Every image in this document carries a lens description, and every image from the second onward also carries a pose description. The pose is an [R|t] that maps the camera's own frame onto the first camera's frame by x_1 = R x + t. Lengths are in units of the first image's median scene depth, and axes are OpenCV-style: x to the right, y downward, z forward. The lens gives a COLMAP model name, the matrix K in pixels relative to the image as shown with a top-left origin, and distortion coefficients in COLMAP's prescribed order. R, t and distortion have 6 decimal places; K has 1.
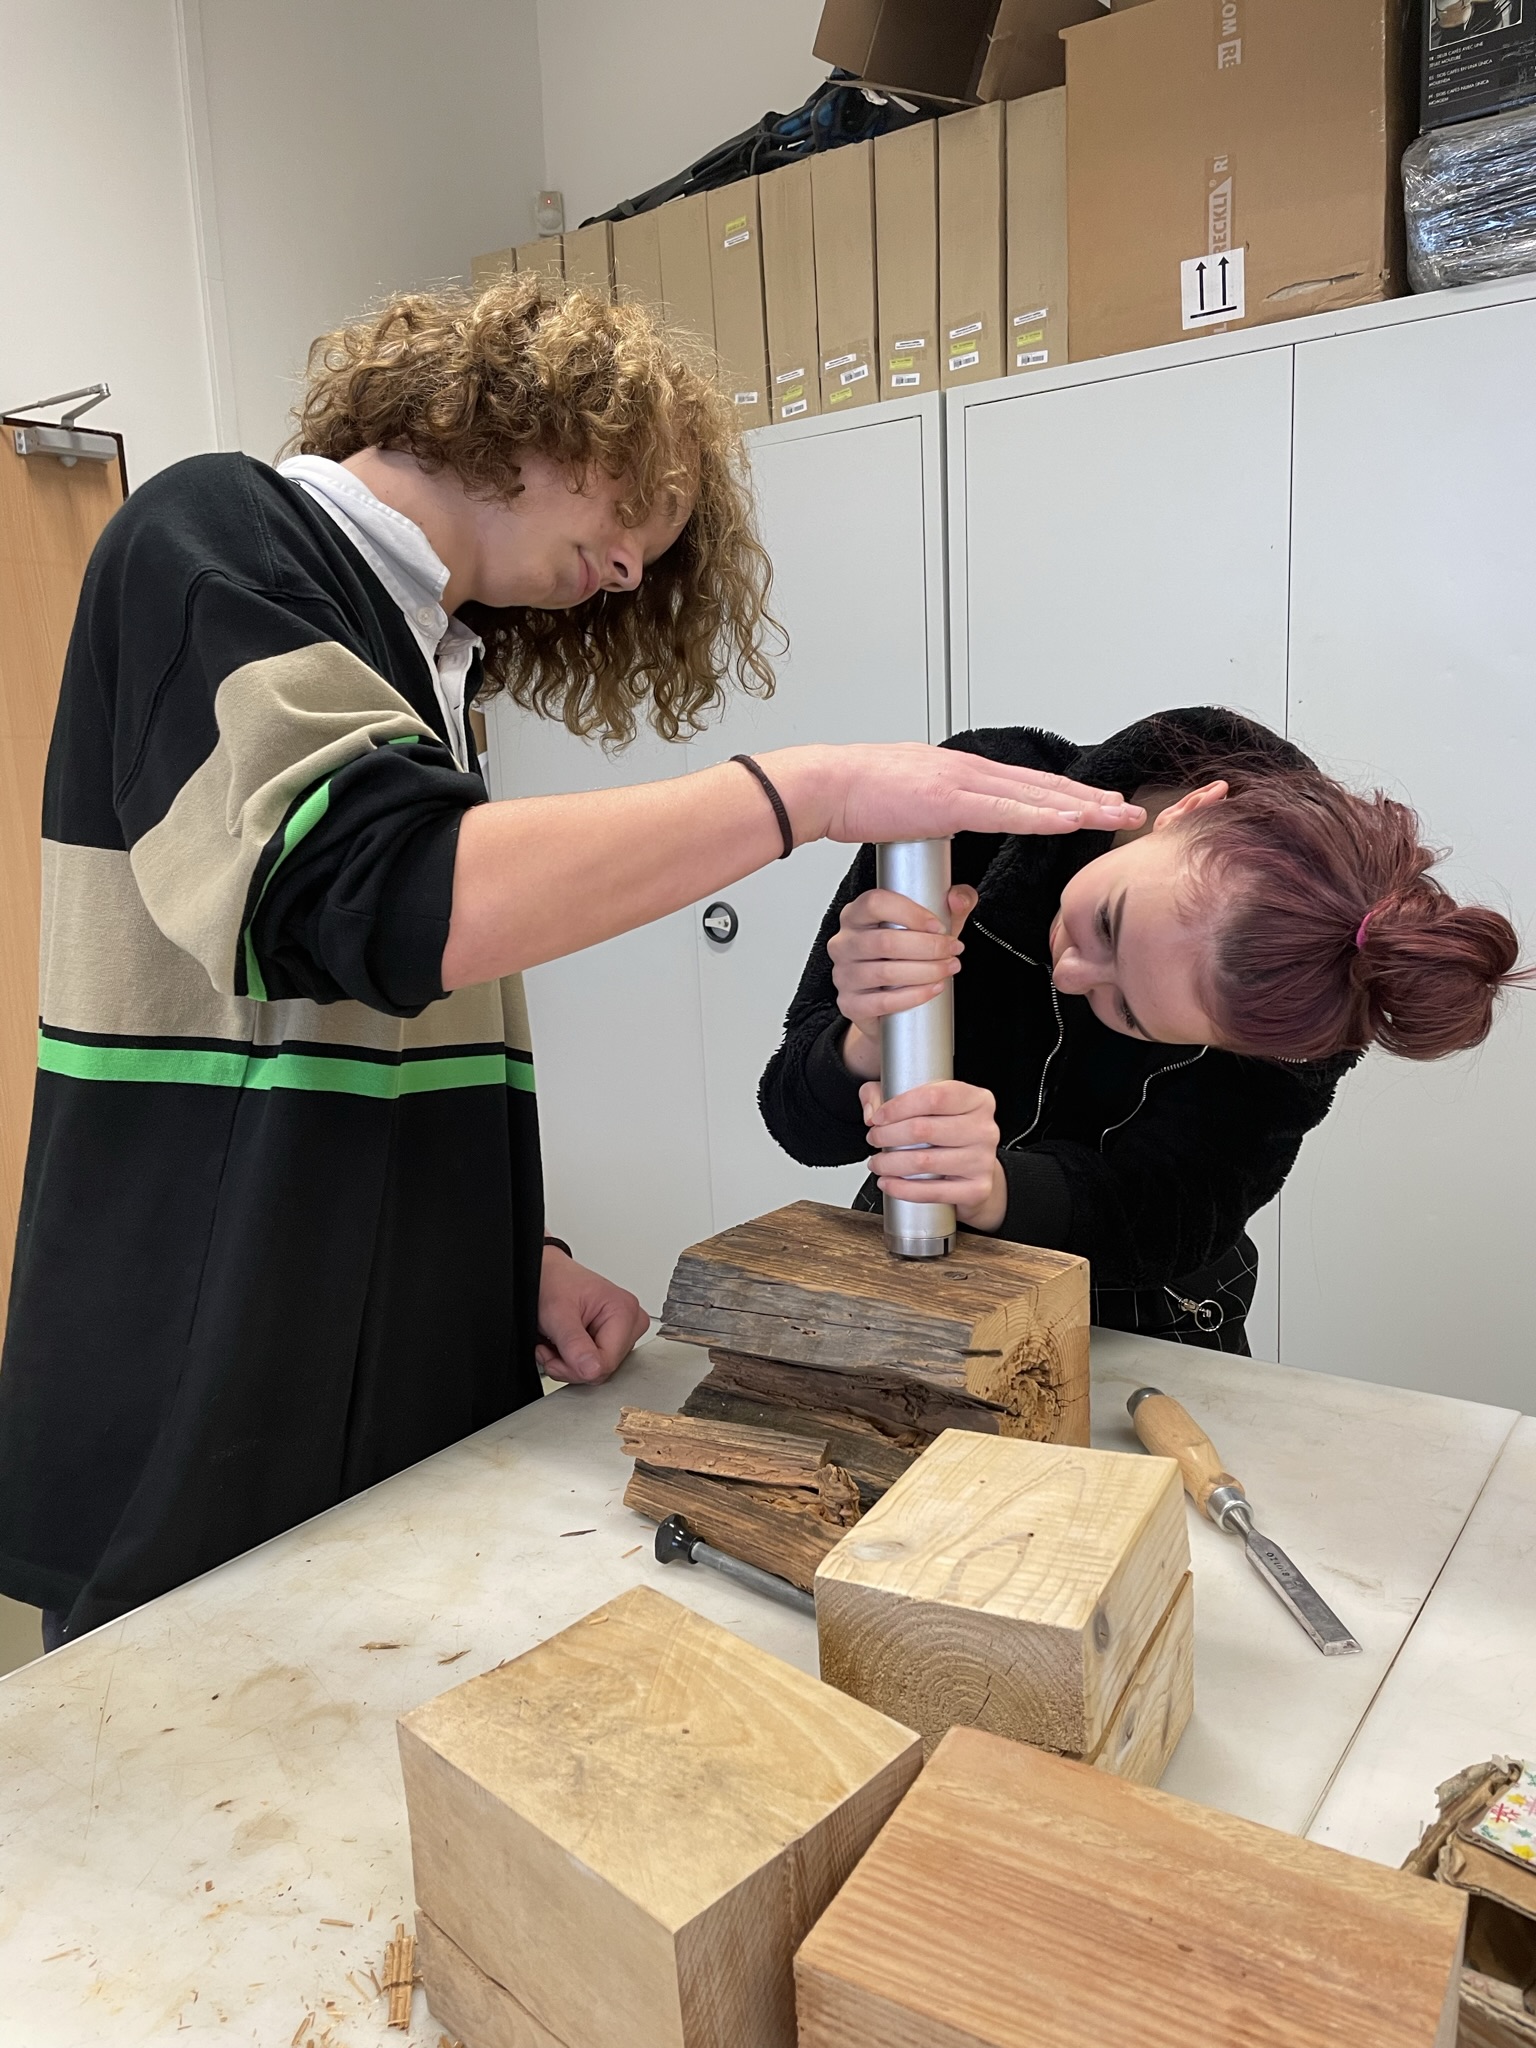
lens RADIAL K [[1566.4, 0, 764.6], [0, 1566.4, 1017.2], [0, 0, 1]] dist [0.088460, -0.111326]
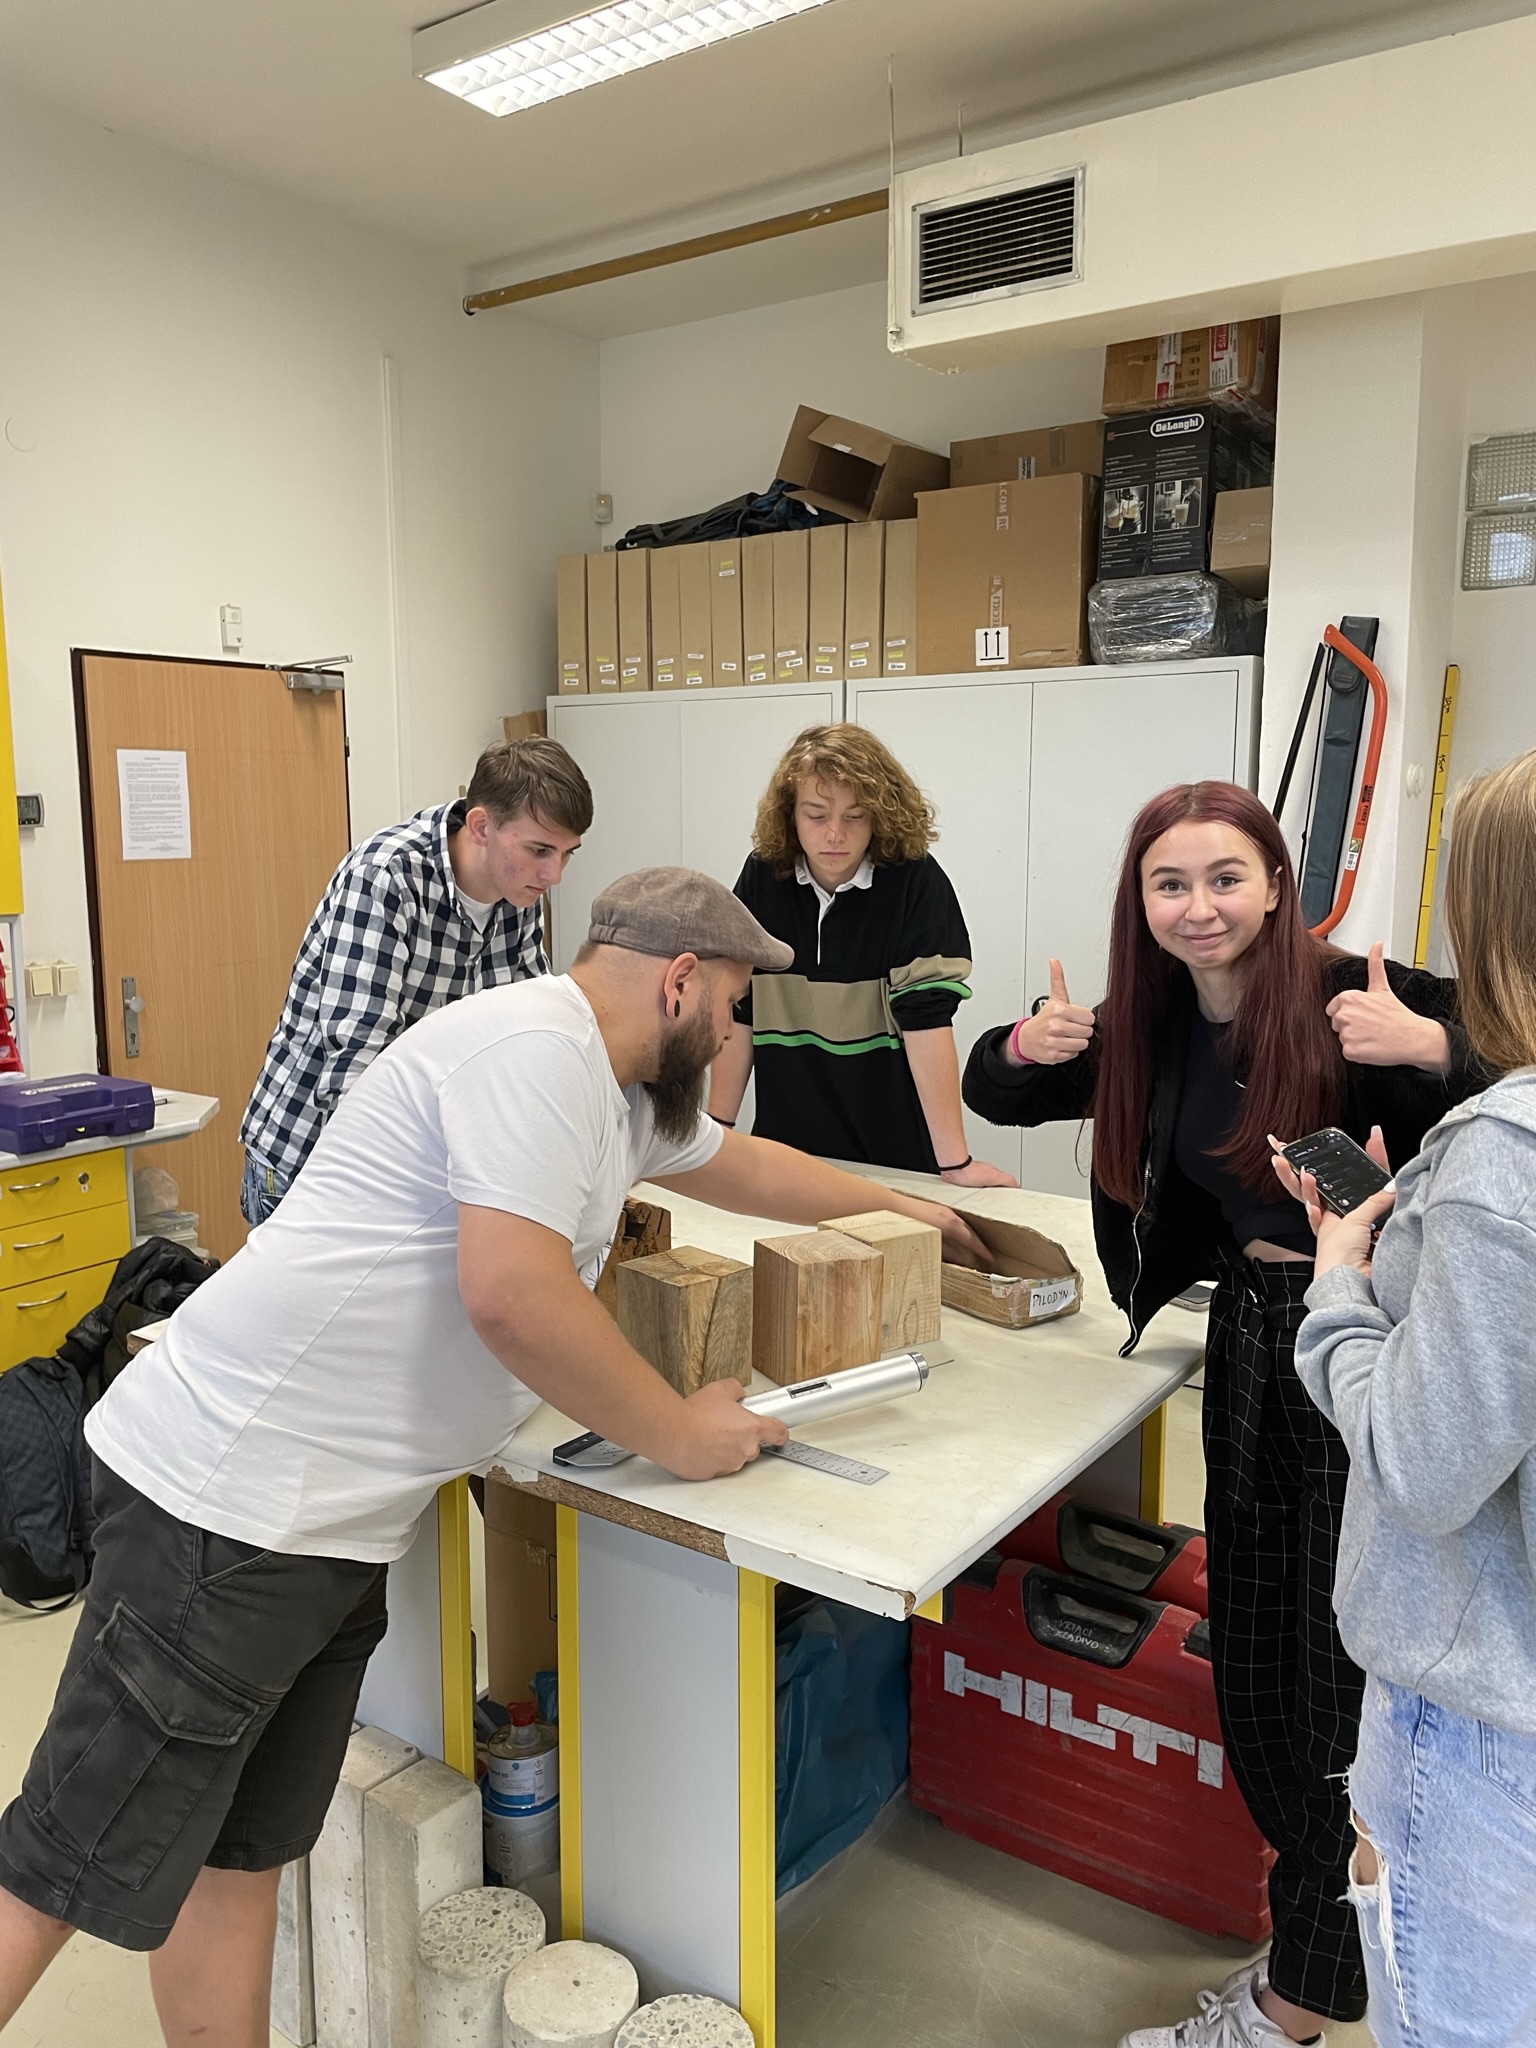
lens RADIAL K [[1566.4, 0, 770.8], [0, 1566.4, 1016.7], [0, 0, 1]] dist [0.088460, -0.111326]
pose [[0.998769, 0.038012, 0.031872, -0.007556], [-0.037174, 0.998958, -0.026493, 0.014203], [-0.032846, 0.025276, 0.999141, -0.705819]]
